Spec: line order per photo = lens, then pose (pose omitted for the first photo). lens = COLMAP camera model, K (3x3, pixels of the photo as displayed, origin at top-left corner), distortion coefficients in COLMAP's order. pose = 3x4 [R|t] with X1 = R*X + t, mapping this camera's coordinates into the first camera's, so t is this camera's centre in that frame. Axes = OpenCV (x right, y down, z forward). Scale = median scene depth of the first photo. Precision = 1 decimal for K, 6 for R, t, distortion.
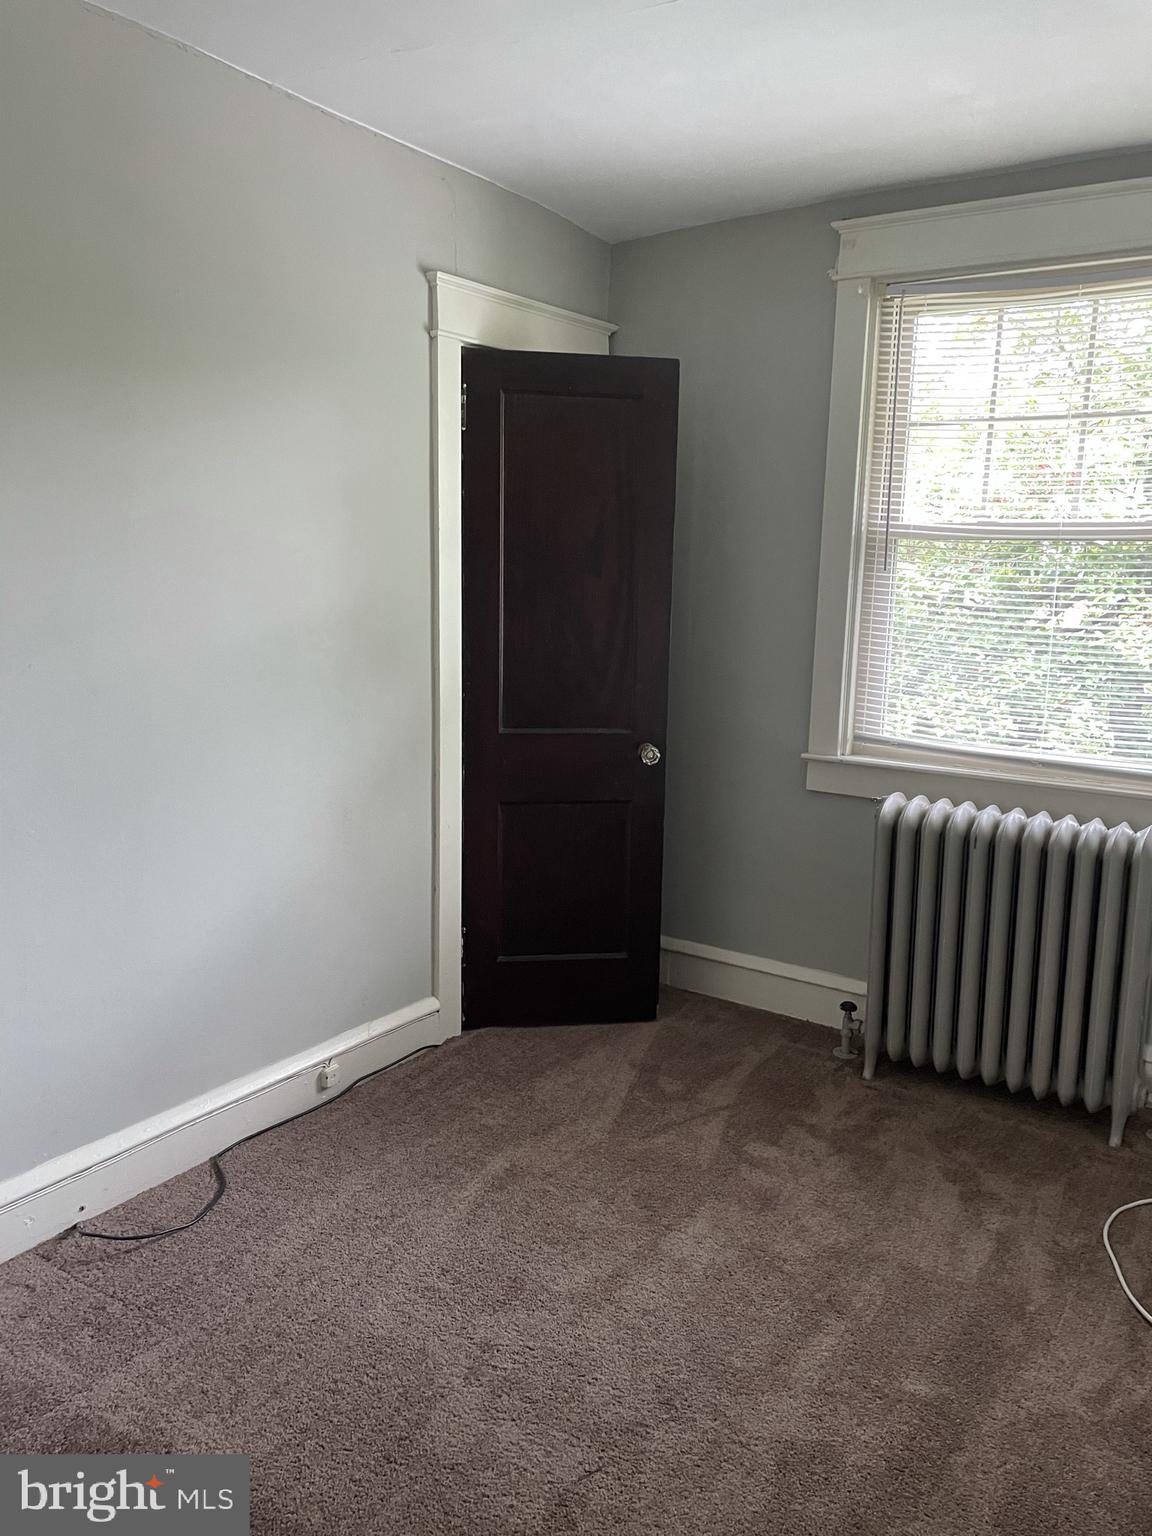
lens RADIAL K [[1186.4, 0, 576.0], [0, 1186.4, 768.0], [0, 0, 1]] dist [0.098571, -0.138729]
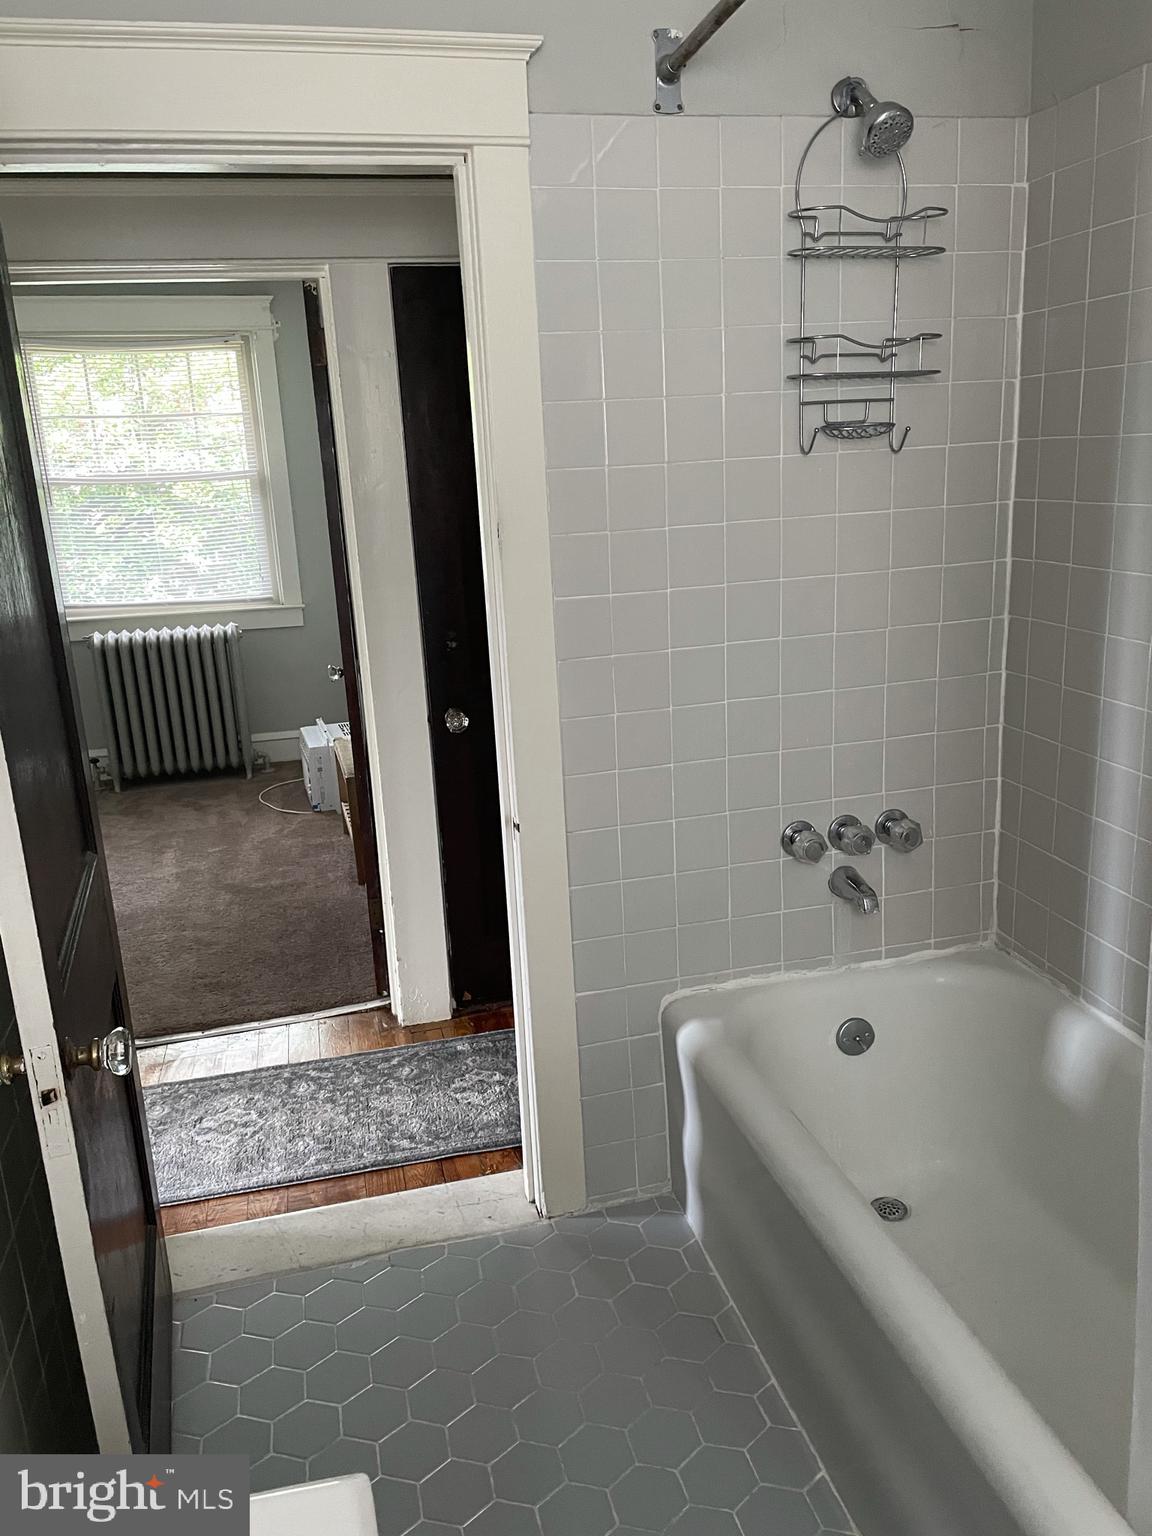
lens RADIAL K [[1186.4, 0, 576.0], [0, 1186.4, 768.0], [0, 0, 1]] dist [0.098571, -0.138729]
pose [[0.681456, -0.240748, 0.691129, -0.613284], [0.182752, 0.970407, 0.157837, 0.075233], [-0.708675, 0.018746, 0.705286, -0.886186]]
